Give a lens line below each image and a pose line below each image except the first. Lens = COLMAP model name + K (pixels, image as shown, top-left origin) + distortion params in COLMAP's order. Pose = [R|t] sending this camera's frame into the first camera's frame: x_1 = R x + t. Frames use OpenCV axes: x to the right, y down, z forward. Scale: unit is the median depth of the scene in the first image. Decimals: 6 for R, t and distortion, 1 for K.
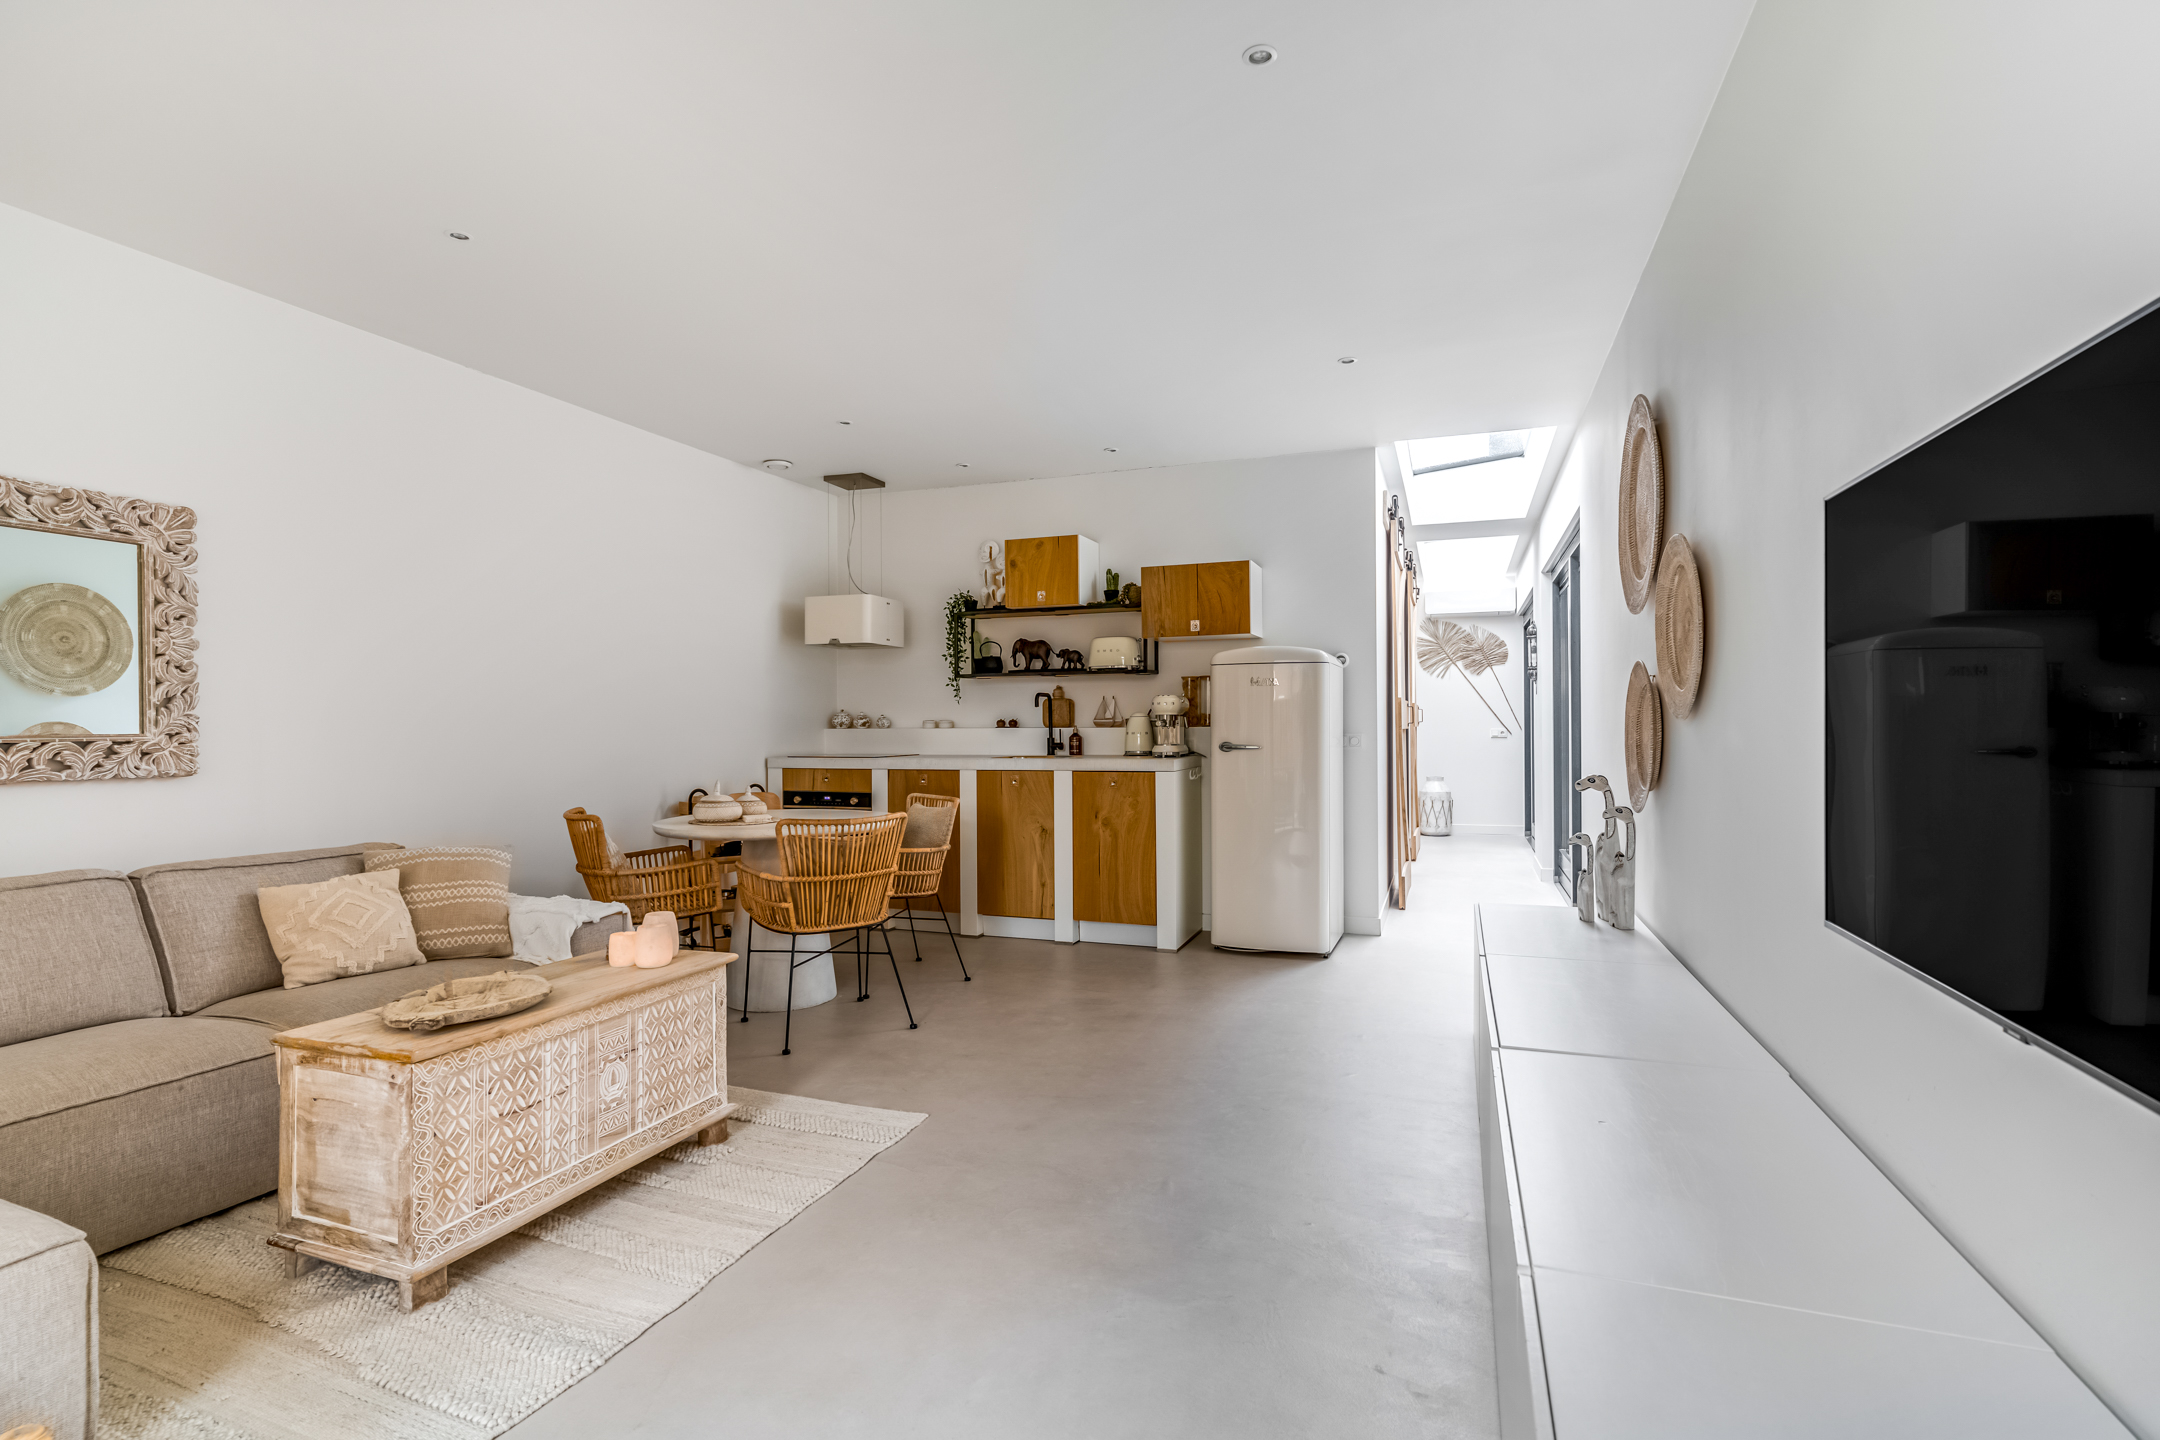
lens RADIAL K [[1018.1, 0, 1080.0], [0, 1018.1, 720.0], [0, 0, 1]] dist [0.001968, -0.000311]
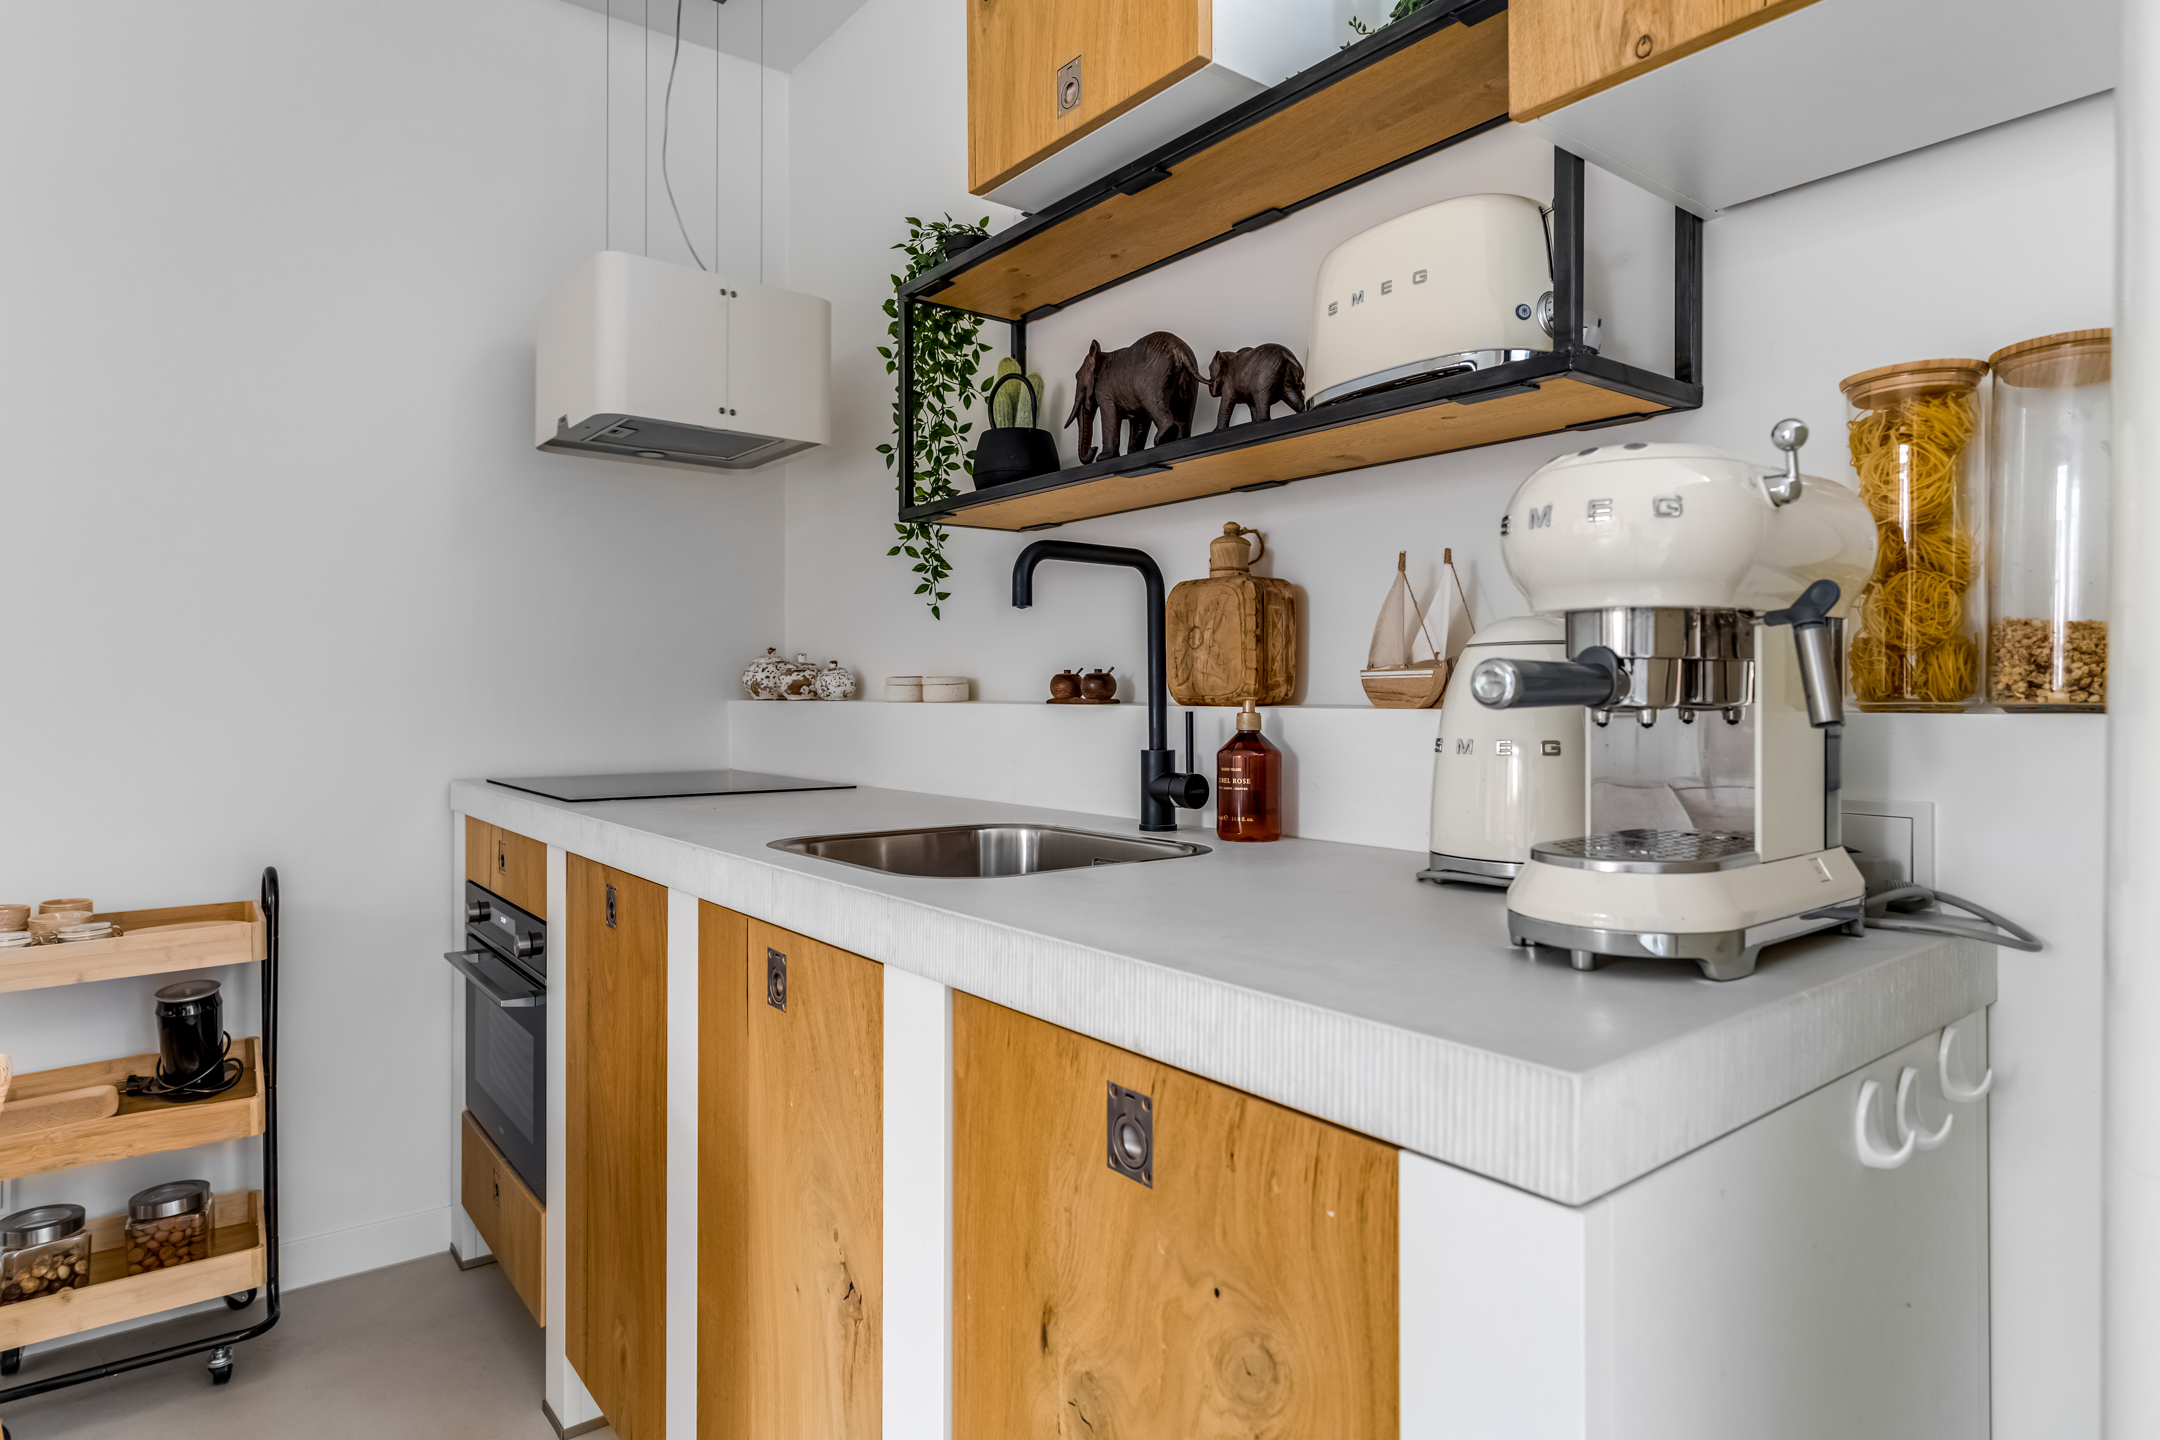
lens RADIAL K [[1210.9, 0, 1073.0], [0, 1210.9, 699.0], [0, 0, 1]] dist [0.000211, 0.001465]
pose [[0.849386, 0.010202, -0.527674, 0.175074], [-0.006337, 0.999938, 0.009133, 0.007176], [0.527735, -0.004413, 0.849398, 1.402725]]
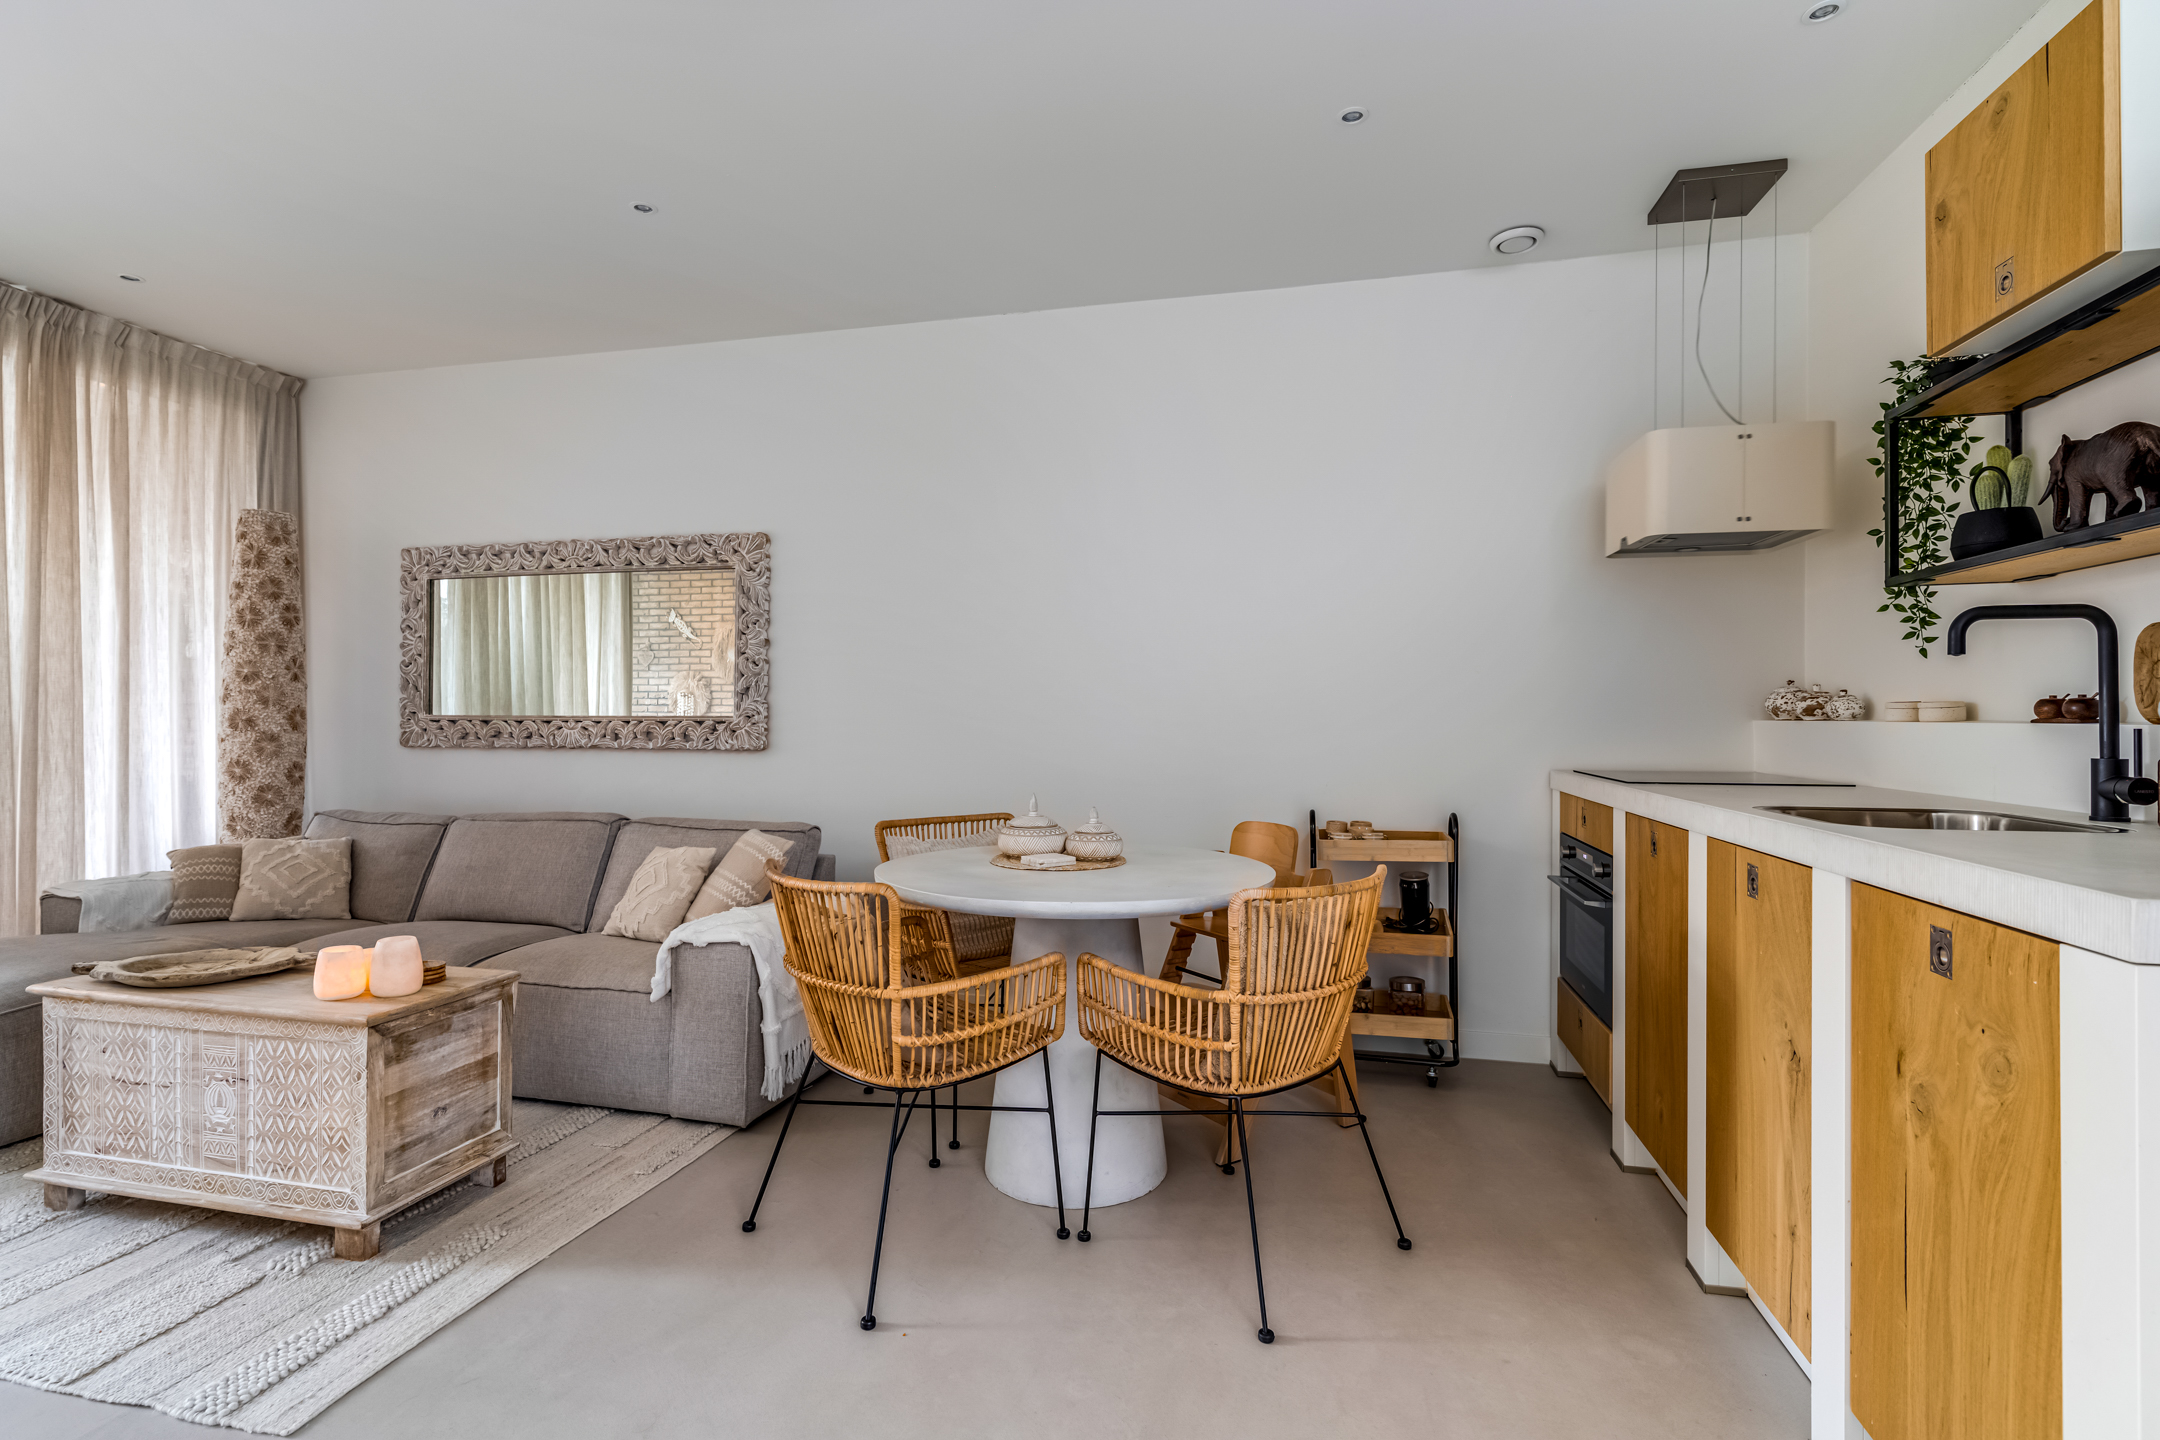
lens RADIAL K [[1018.1, 0, 1080.0], [0, 1018.1, 720.0], [0, 0, 1]] dist [0.001968, -0.000311]
pose [[0.124926, 0.010911, -0.992106, 0.399931], [0.001776, 0.999935, 0.011221, 0.005142], [0.992164, -0.003164, 0.124898, 1.244251]]
